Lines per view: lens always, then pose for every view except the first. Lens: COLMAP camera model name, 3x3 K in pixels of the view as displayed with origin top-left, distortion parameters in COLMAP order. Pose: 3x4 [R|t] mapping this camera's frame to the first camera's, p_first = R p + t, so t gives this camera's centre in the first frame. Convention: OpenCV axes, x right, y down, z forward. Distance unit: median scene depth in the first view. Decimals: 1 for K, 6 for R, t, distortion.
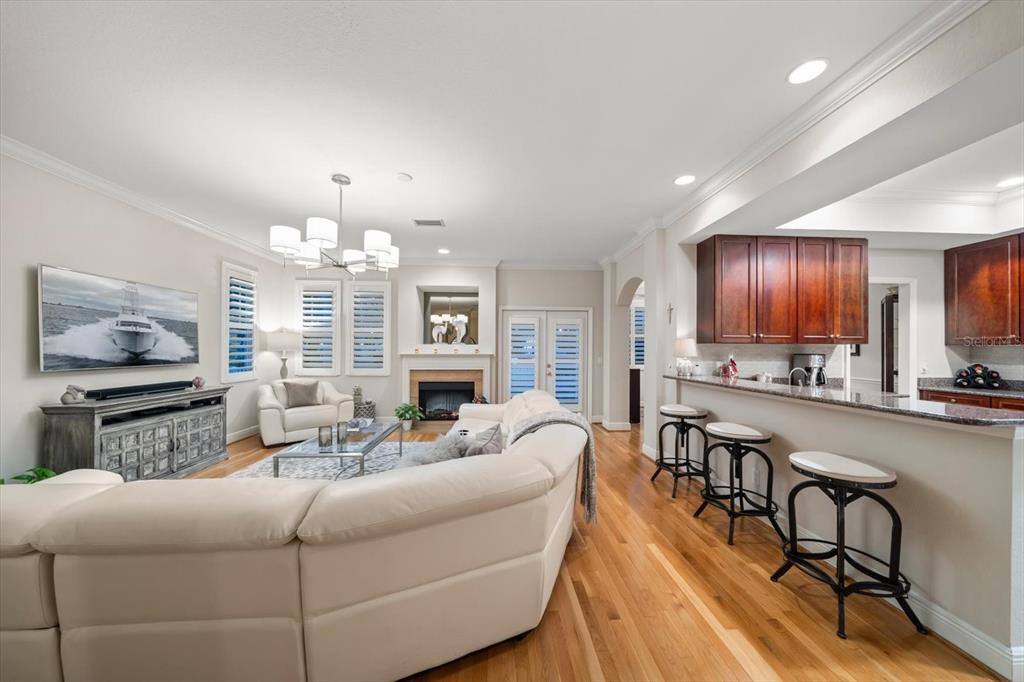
lens RADIAL K [[351.3, 0, 513.2], [0, 351.3, 347.6], [0, 0, 1]] dist [-0.000911, -0.000026]
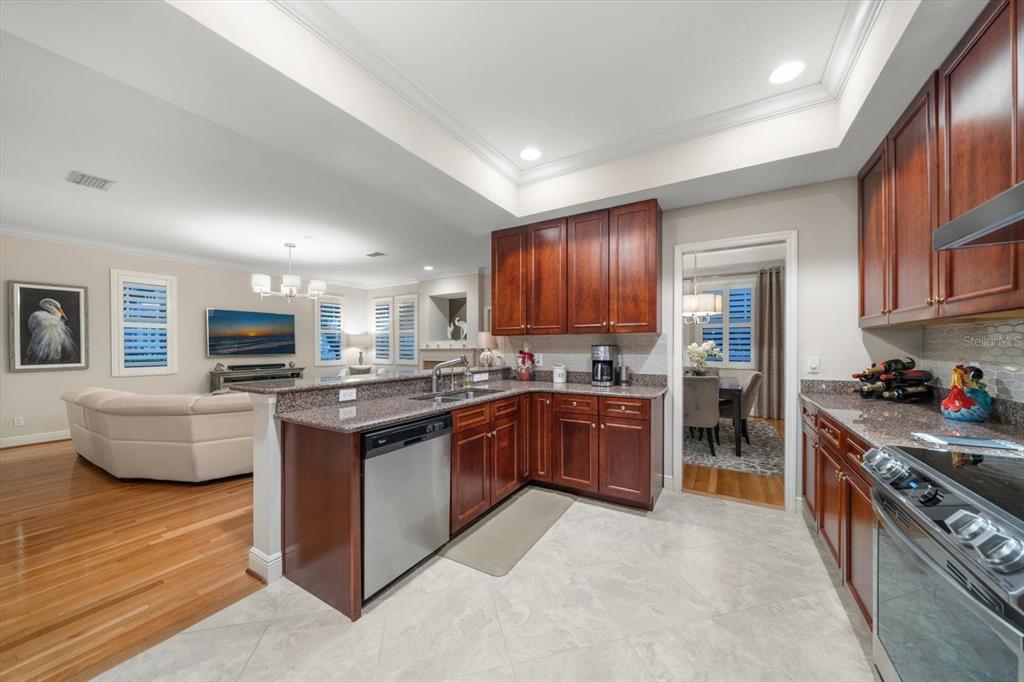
lens RADIAL K [[354.7, 0, 516.7], [0, 354.7, 348.8], [0, 0, 1]] dist [-0.003567, -0.000194]
pose [[0.829836, -0.004427, -0.557989, 1.122765], [0.011594, 0.999889, 0.009309, 0.016137], [0.557886, -0.014195, 0.829796, 0.147895]]
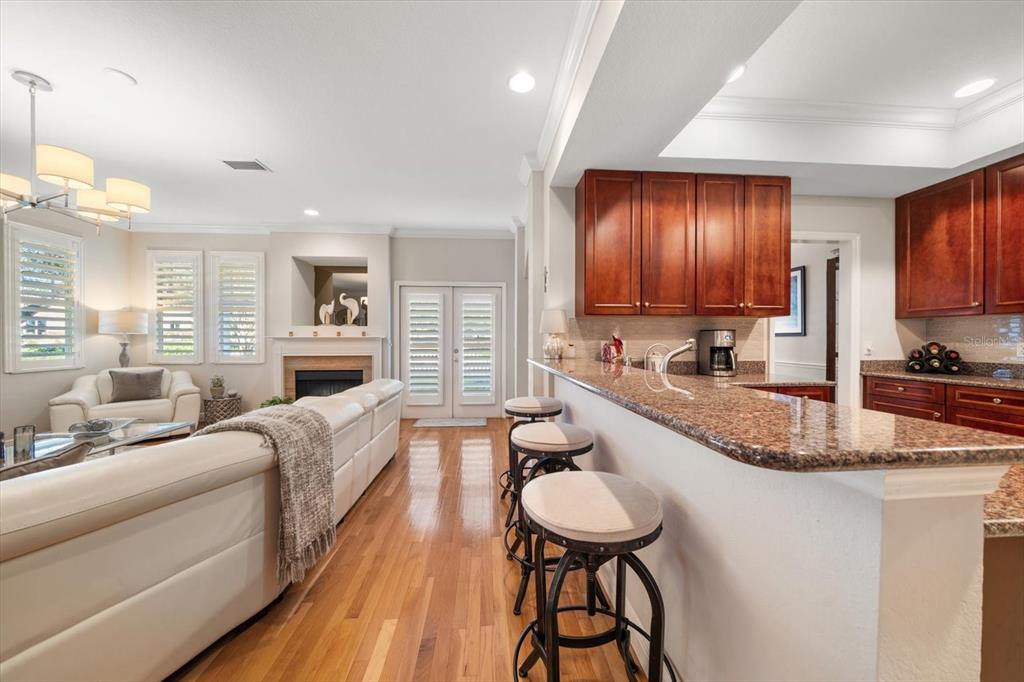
lens RADIAL K [[353.3, 0, 511.0], [0, 353.3, 340.9], [0, 0, 1]] dist [-0.002034, -0.000082]
pose [[0.999919, -0.004796, 0.011823, 0.371762], [0.004671, 0.999933, 0.010553, 0.031304], [-0.011873, -0.010497, 0.999874, 0.226551]]
